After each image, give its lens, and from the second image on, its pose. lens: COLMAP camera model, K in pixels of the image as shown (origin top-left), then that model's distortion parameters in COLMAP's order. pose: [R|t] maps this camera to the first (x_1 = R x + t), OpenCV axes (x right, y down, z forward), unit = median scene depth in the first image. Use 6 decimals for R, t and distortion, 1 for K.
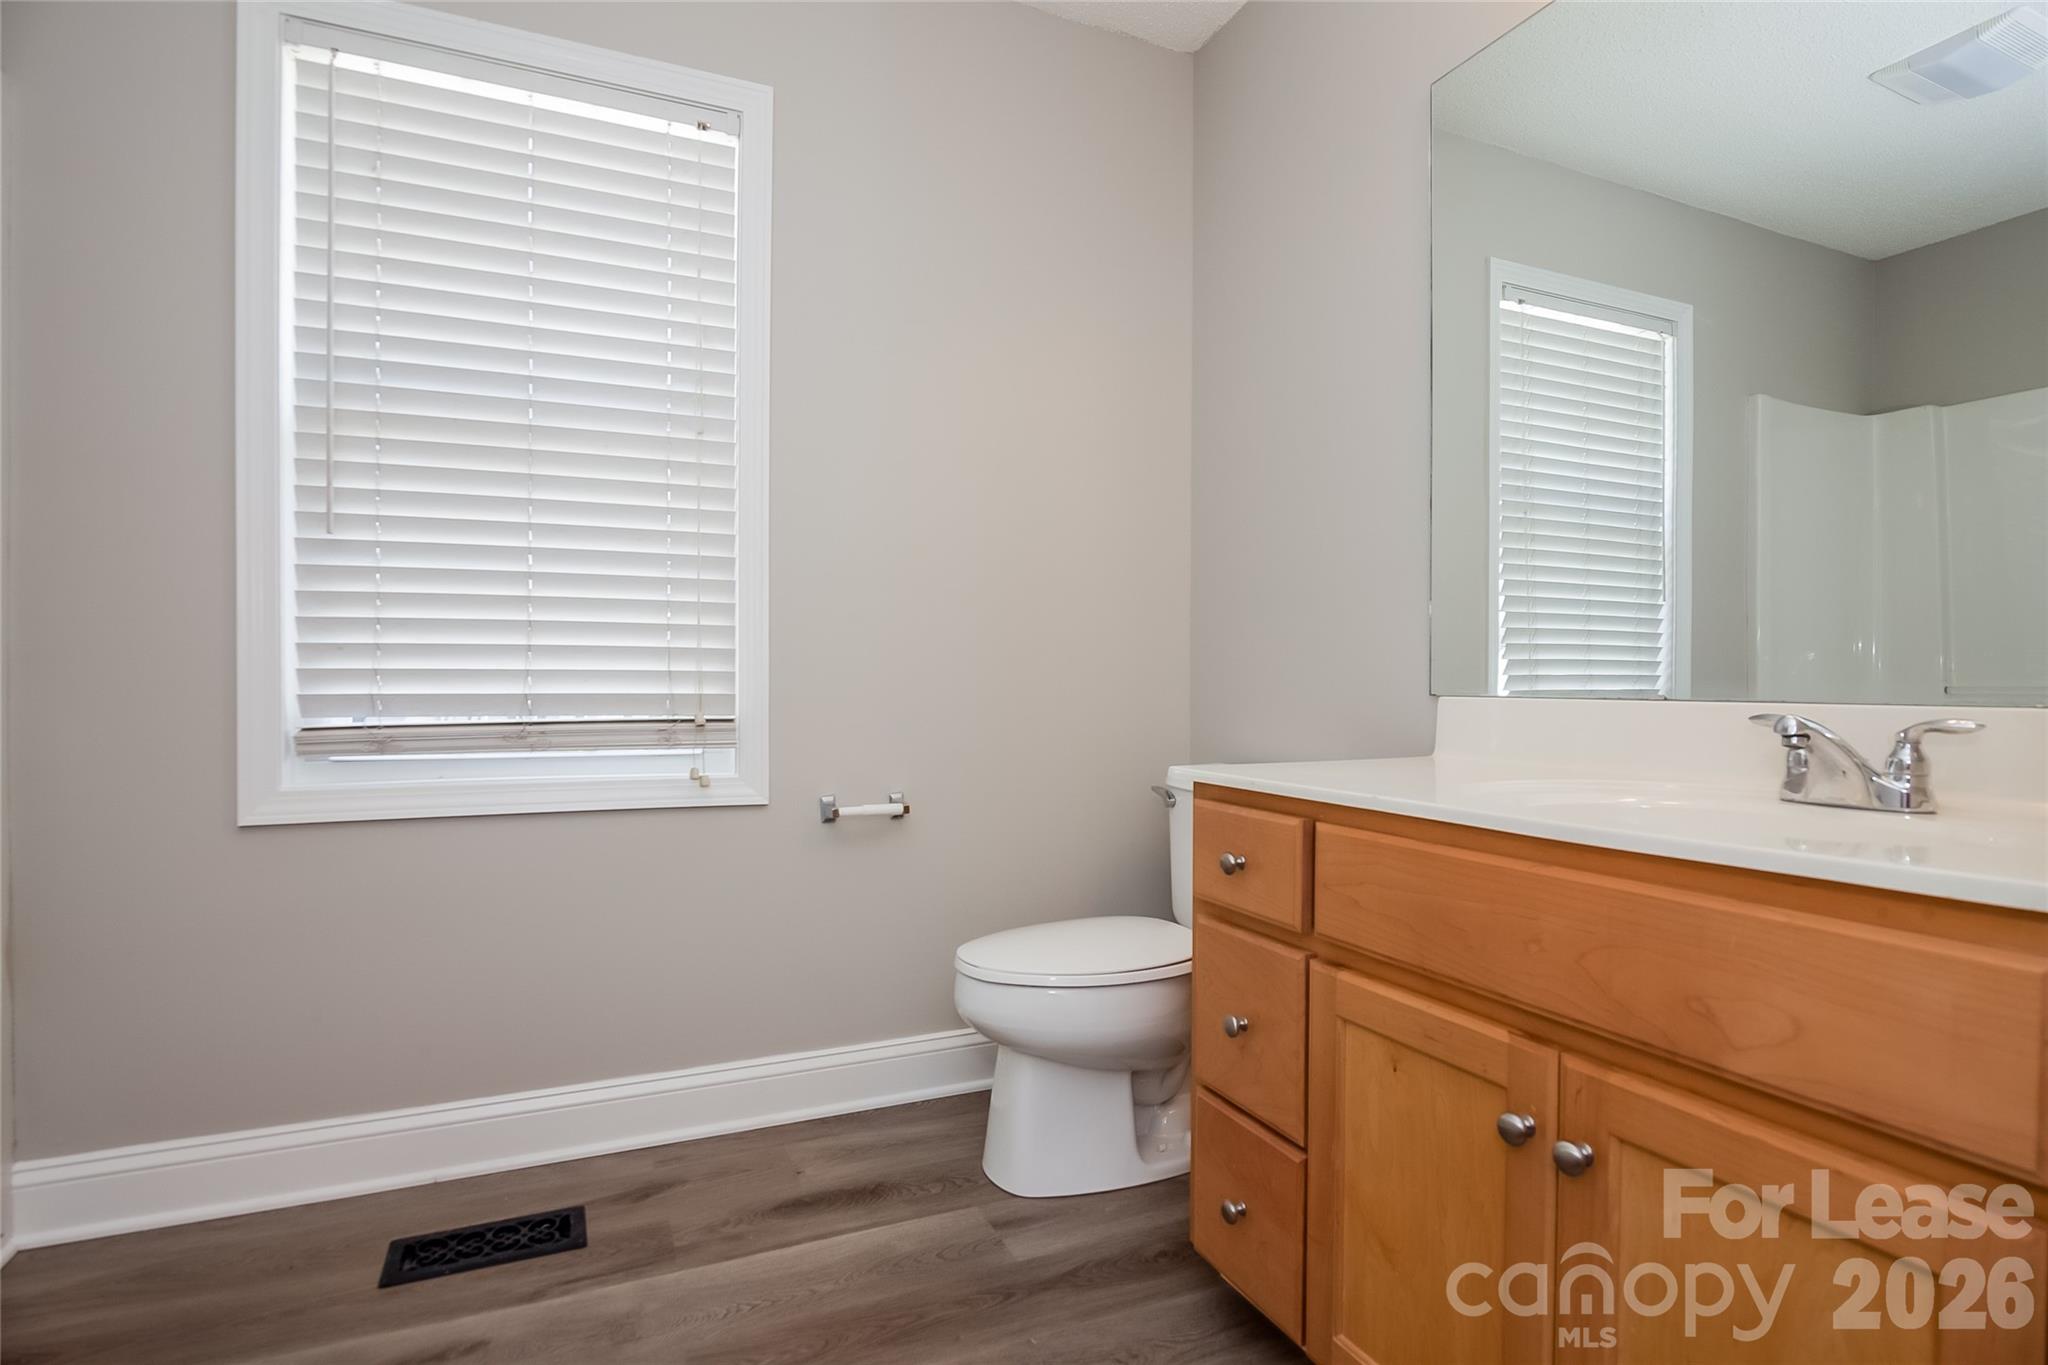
lens RADIAL K [[1017.9, 0, 1027.0], [0, 1017.9, 668.1], [0, 0, 1]] dist [-0.001348, -0.001271]
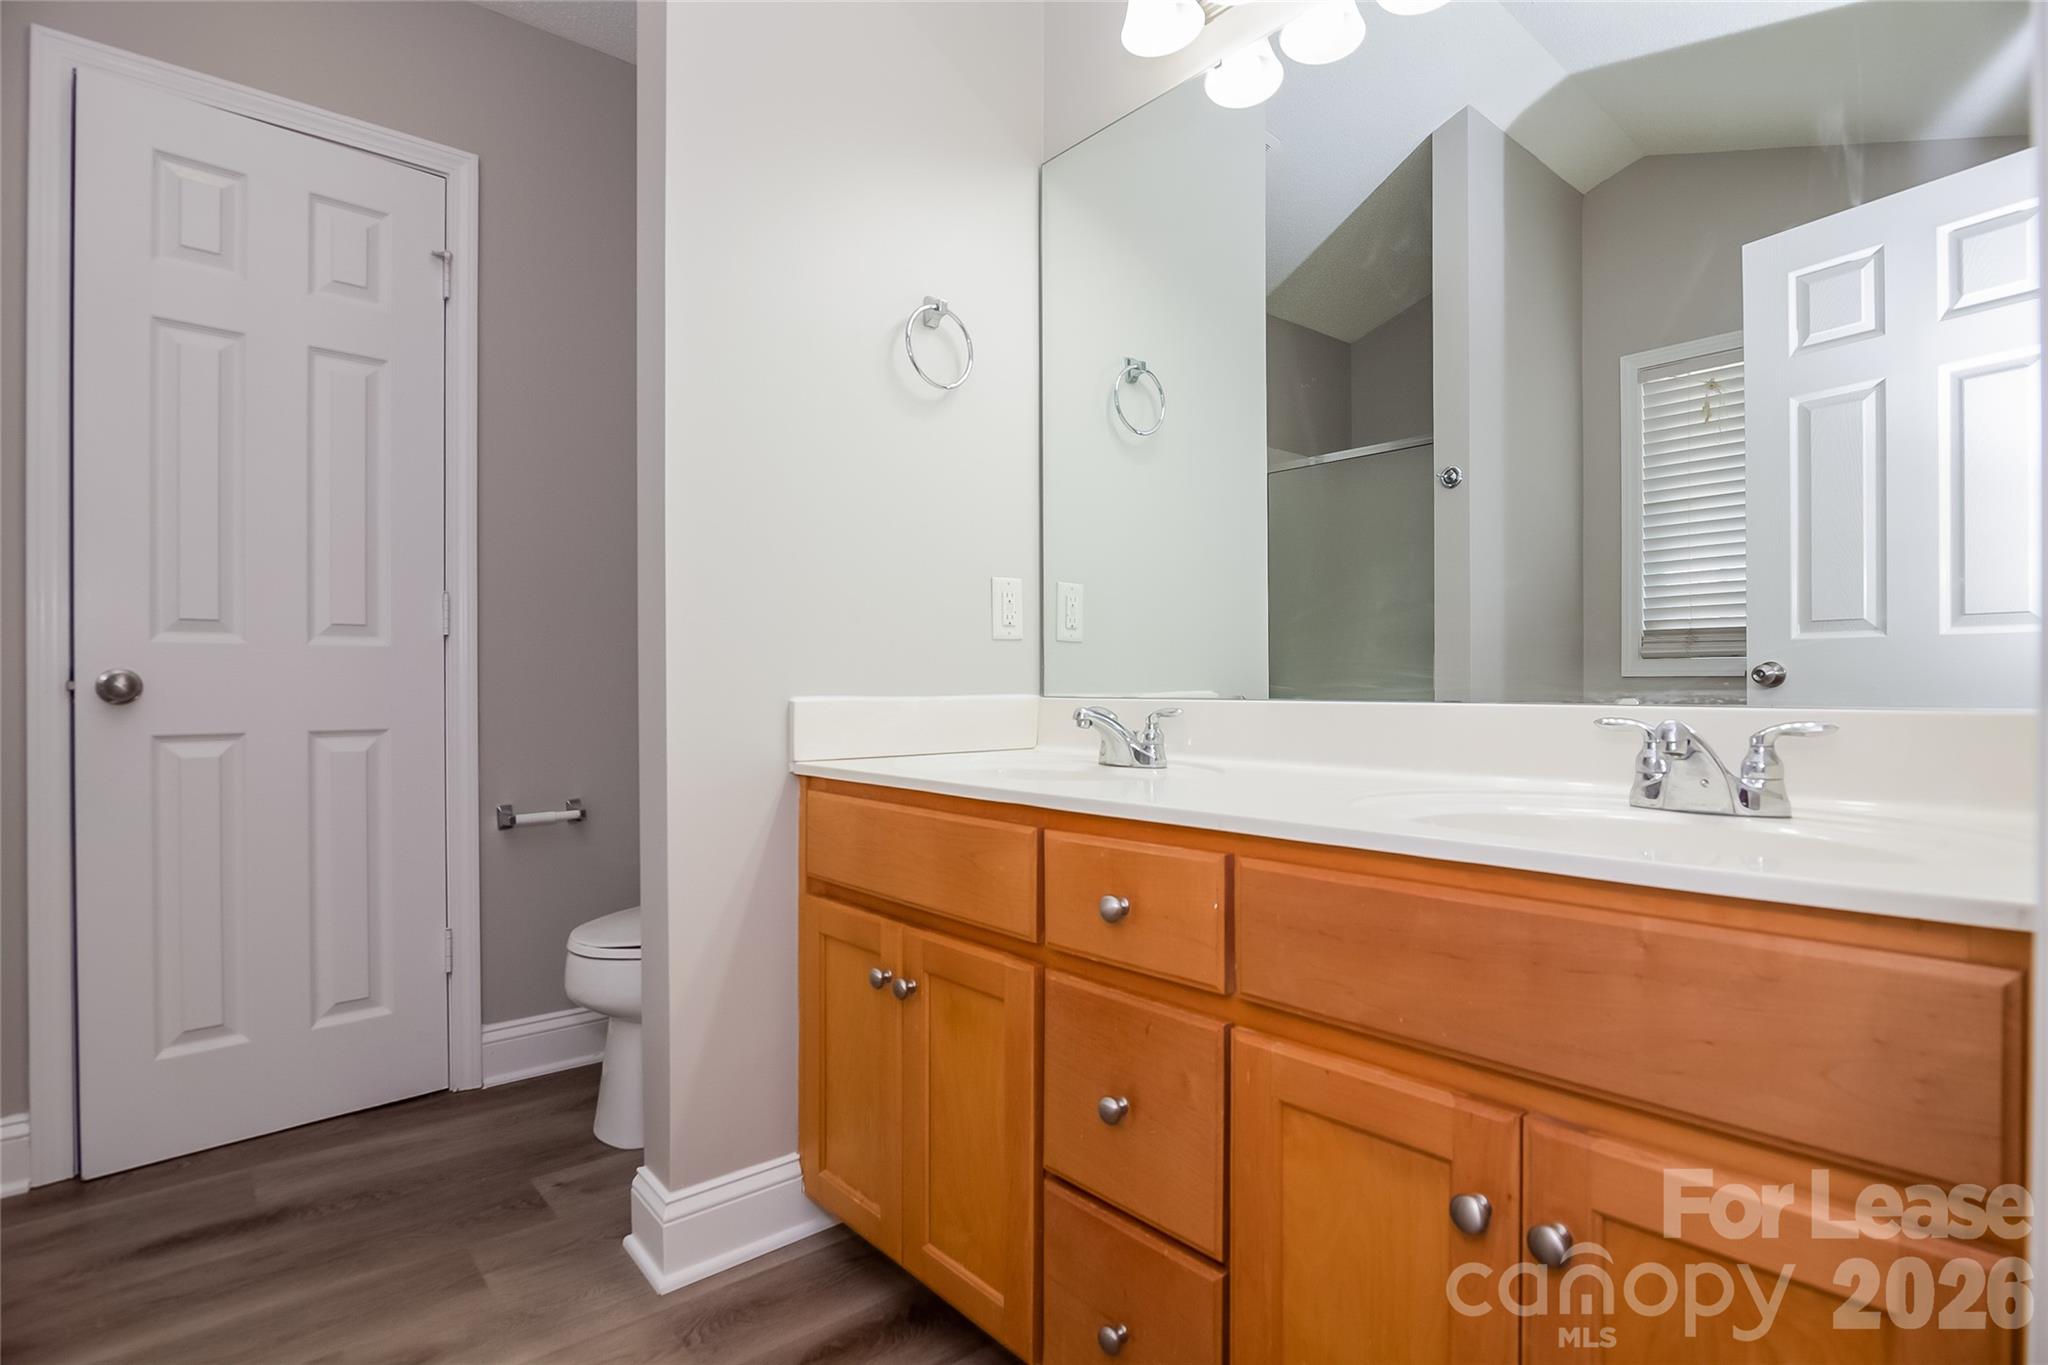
lens RADIAL K [[1017.9, 0, 1027.0], [0, 1017.9, 668.1], [0, 0, 1]] dist [-0.001348, -0.001271]
pose [[0.954314, 0.008681, 0.298679, -0.114373], [-0.007374, 0.999958, -0.005501, 0.007930], [-0.298714, 0.003048, 0.954338, 0.270381]]
